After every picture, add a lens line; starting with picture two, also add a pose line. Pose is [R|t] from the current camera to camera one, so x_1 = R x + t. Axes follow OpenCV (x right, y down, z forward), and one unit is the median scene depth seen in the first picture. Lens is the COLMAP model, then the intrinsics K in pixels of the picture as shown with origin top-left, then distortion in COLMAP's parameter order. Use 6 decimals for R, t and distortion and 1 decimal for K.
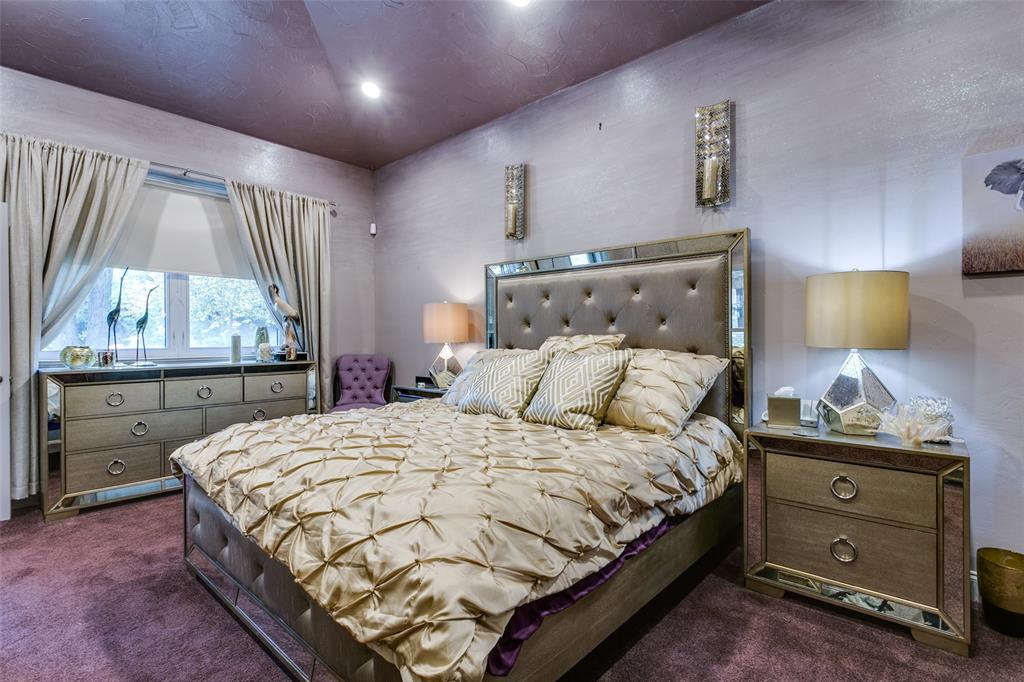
lens RADIAL K [[493.9, 0, 505.2], [0, 493.9, 339.7], [0, 0, 1]] dist [0.000837, 0.000160]
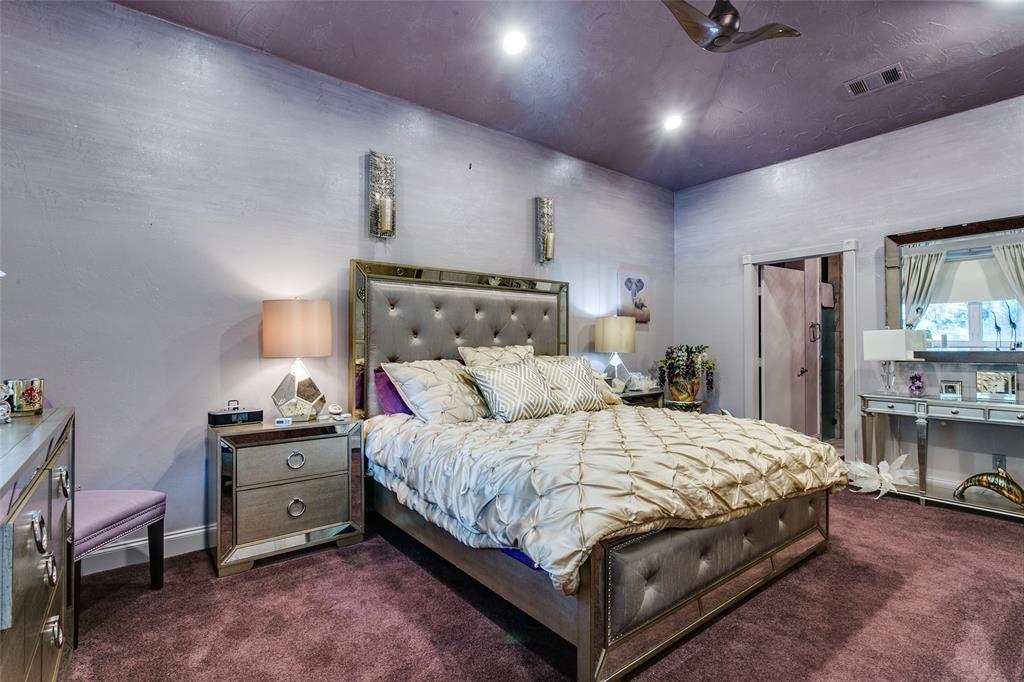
lens RADIAL K [[475.7, 0, 509.8], [0, 475.7, 339.9], [0, 0, 1]] dist [0.003736, 0.001329]
pose [[0.158787, 0.018443, 0.987141, -0.893020], [0.015052, 0.999664, -0.021098, 0.001277], [-0.987198, 0.018208, 0.158456, 0.735963]]
